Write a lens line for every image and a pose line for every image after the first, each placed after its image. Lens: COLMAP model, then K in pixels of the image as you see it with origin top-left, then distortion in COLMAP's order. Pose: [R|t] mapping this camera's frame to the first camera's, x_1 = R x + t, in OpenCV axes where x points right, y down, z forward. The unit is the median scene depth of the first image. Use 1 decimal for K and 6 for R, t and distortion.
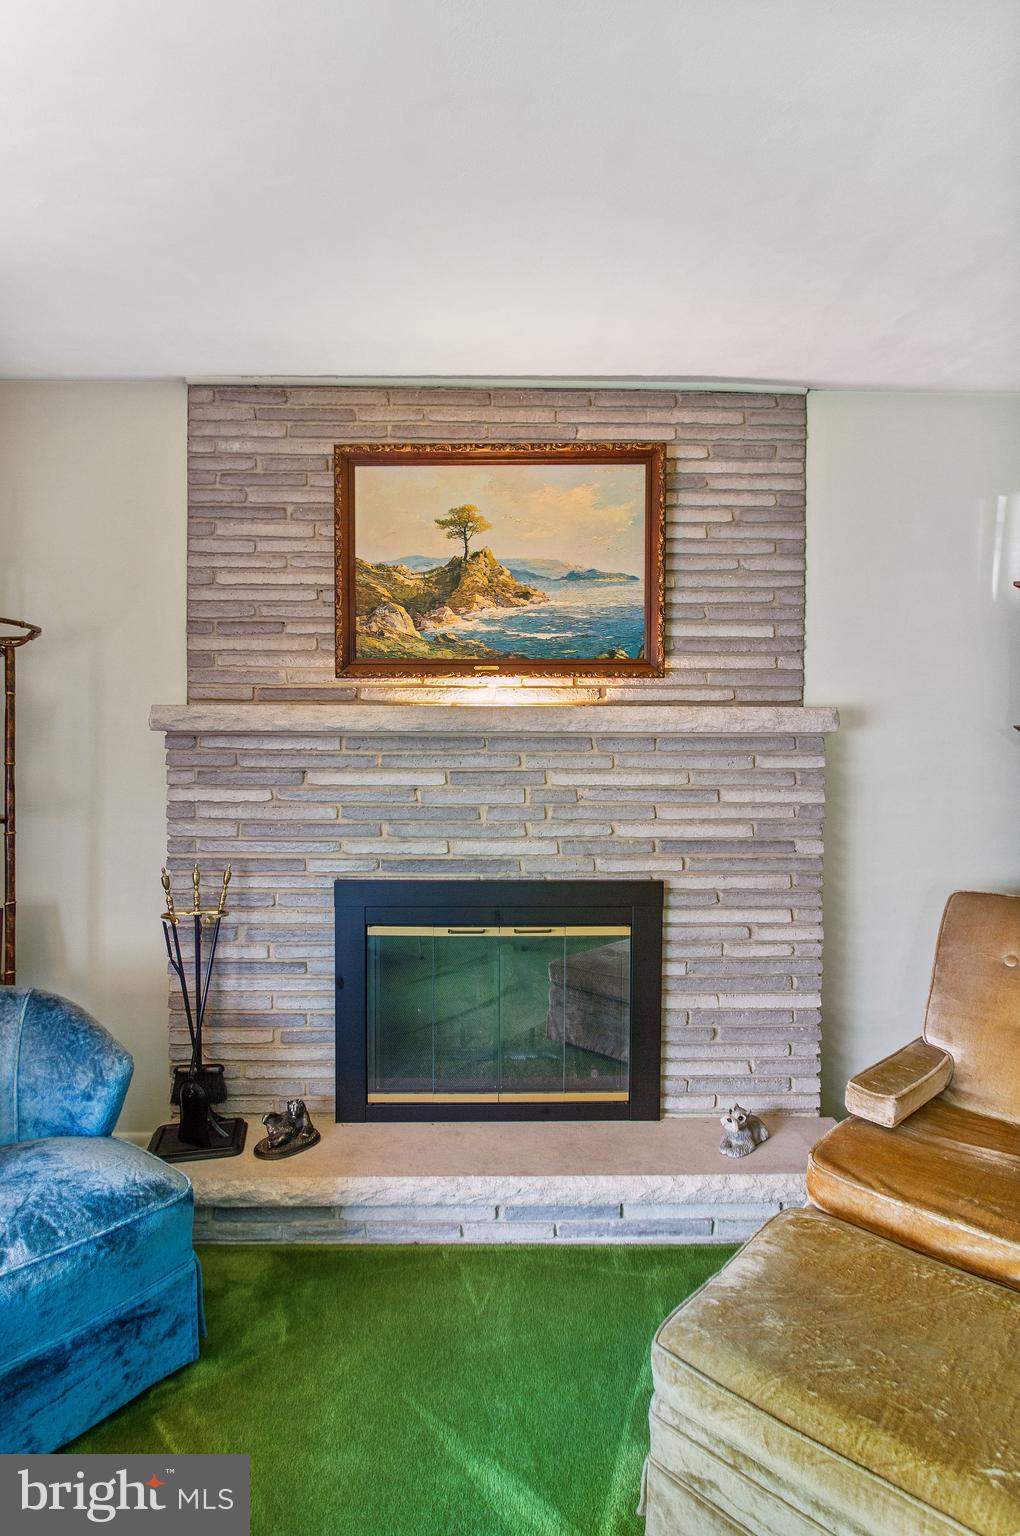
lens RADIAL K [[862.5, 0, 510.0], [0, 862.5, 768.0], [0, 0, 1]] dist [0.000951, 0.000016]
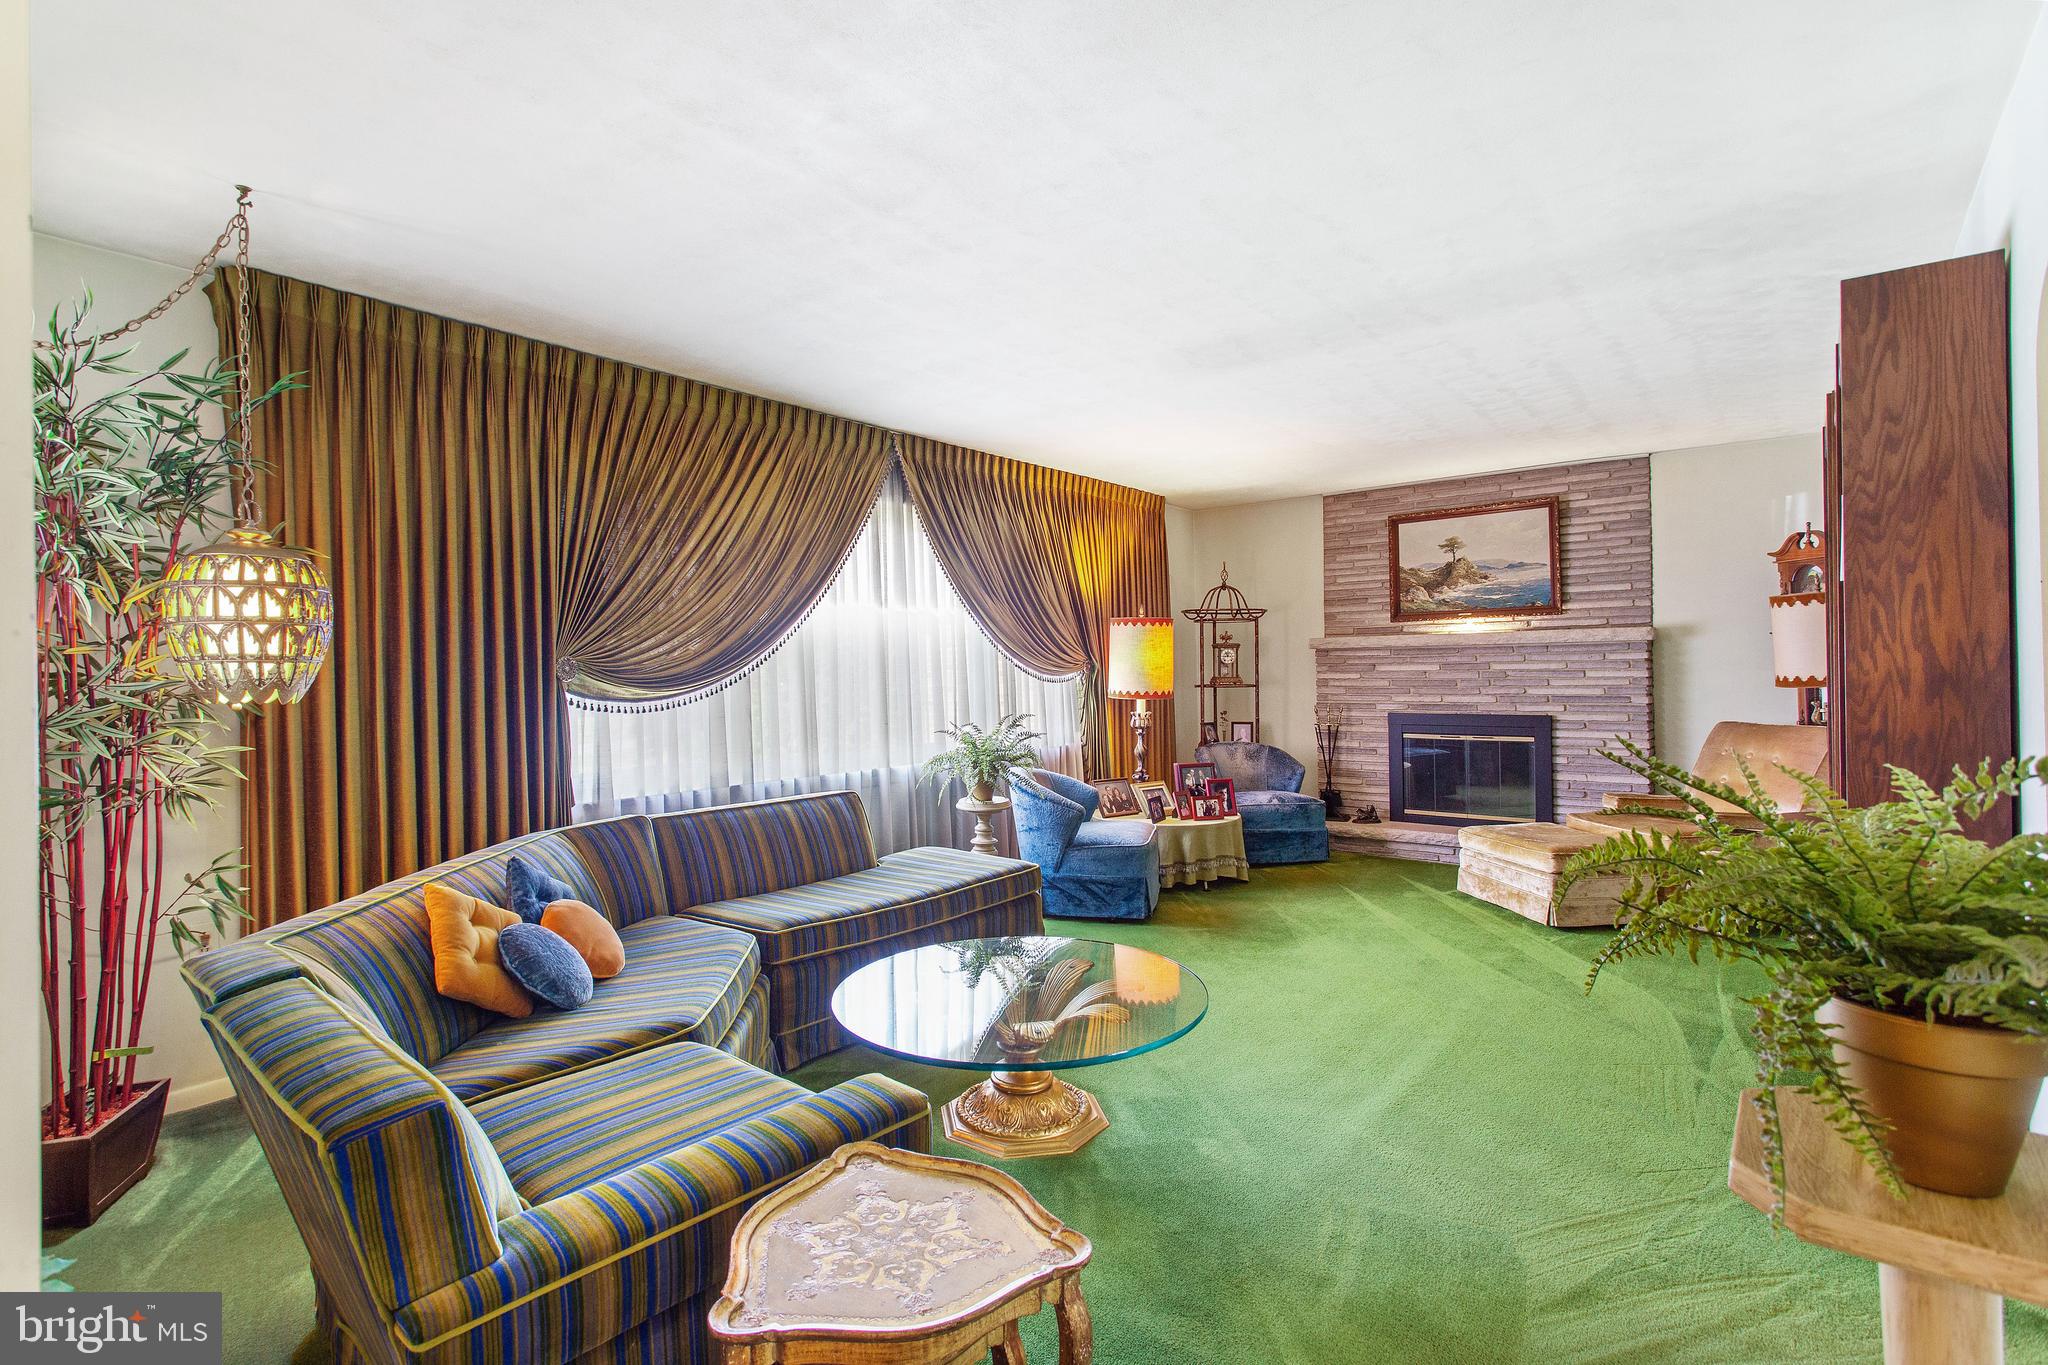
lens RADIAL K [[1011.7, 0, 1019.9], [0, 1011.7, 659.9], [0, 0, 1]] dist [-0.001009, -0.000948]
pose [[0.784816, -0.022143, -0.619333, 0.638150], [0.001003, 0.999406, -0.034461, 0.076377], [0.619728, 0.026424, 0.784372, -1.569263]]
